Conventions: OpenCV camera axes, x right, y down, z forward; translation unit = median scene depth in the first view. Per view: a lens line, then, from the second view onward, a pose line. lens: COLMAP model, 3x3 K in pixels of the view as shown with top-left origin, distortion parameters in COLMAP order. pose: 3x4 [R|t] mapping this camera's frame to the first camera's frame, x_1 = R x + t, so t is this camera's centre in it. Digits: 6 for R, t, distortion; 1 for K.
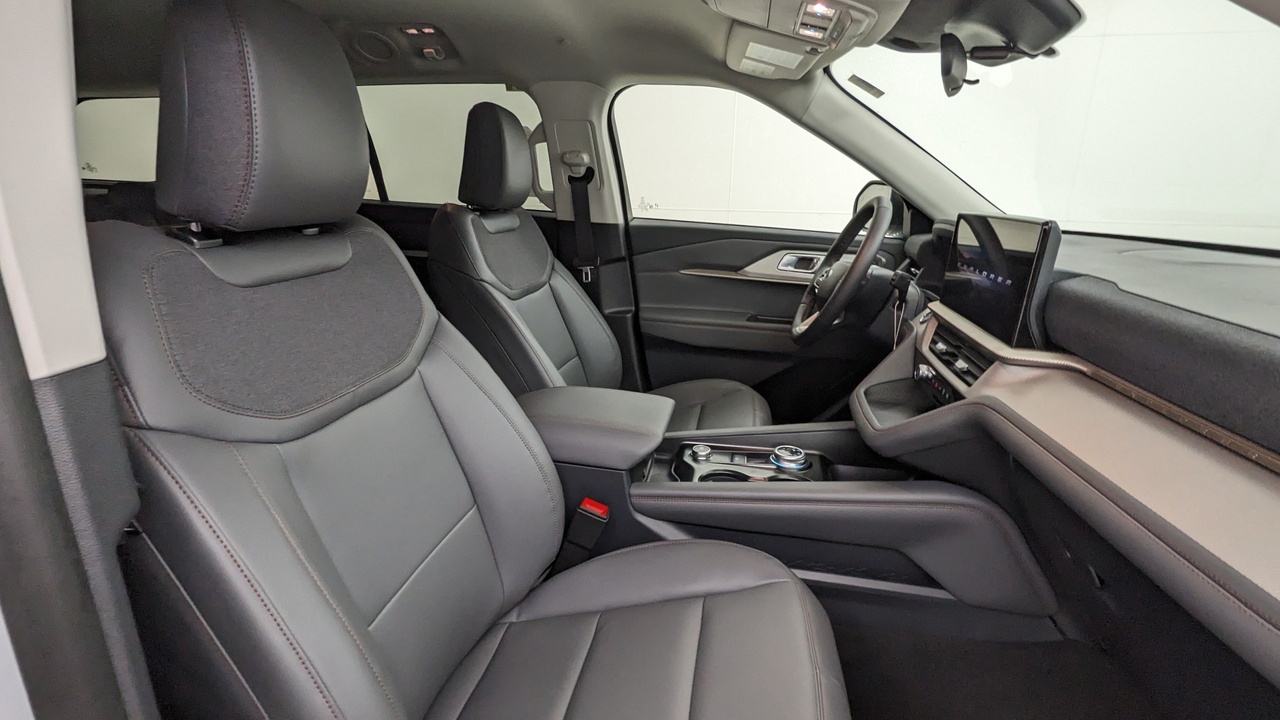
lens RADIAL K [[615.3, 0, 637.9], [0, 615.3, 357.2], [0, 0, 1]] dist [-0.001381, -0.001404]
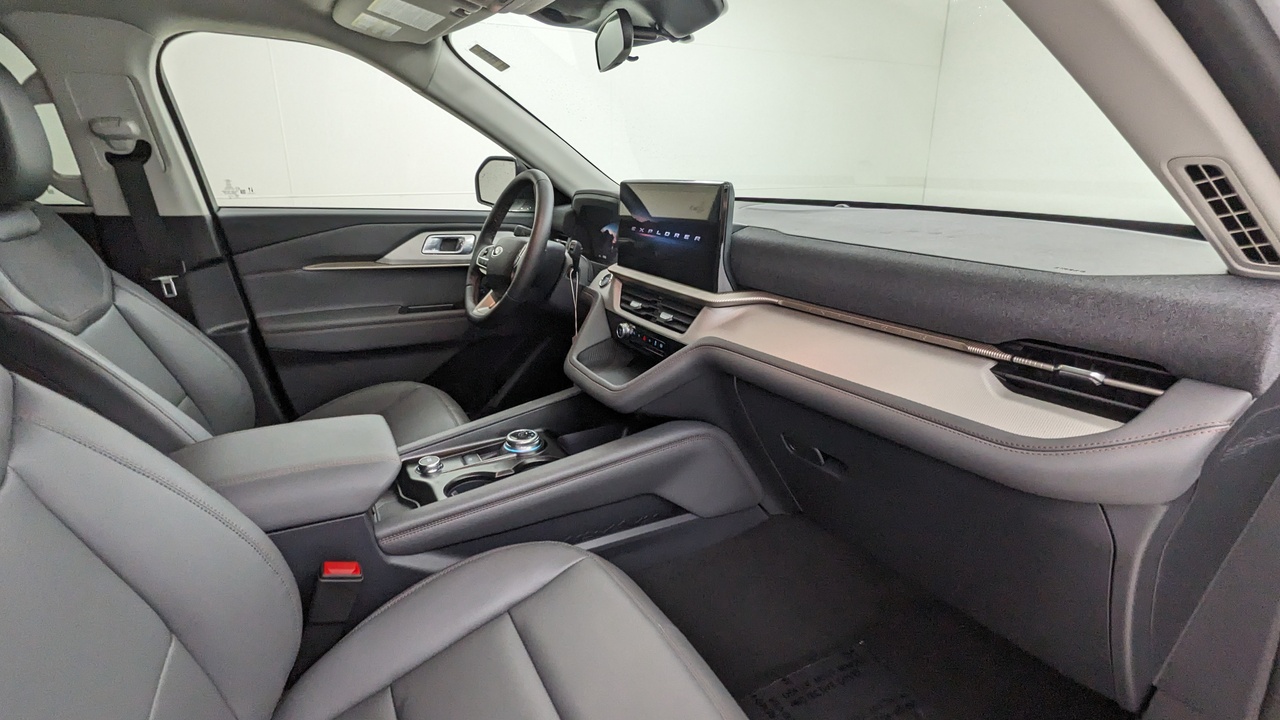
lens RADIAL K [[615.2, 0, 642.3], [0, 615.2, 360.0], [0, 0, 1]] dist [-0.001801, -0.000702]
pose [[0.780726, -0.203498, 0.590809, -0.116943], [0.184192, 0.978423, 0.093607, -0.014402], [-0.597110, 0.035741, 0.801363, 0.080980]]
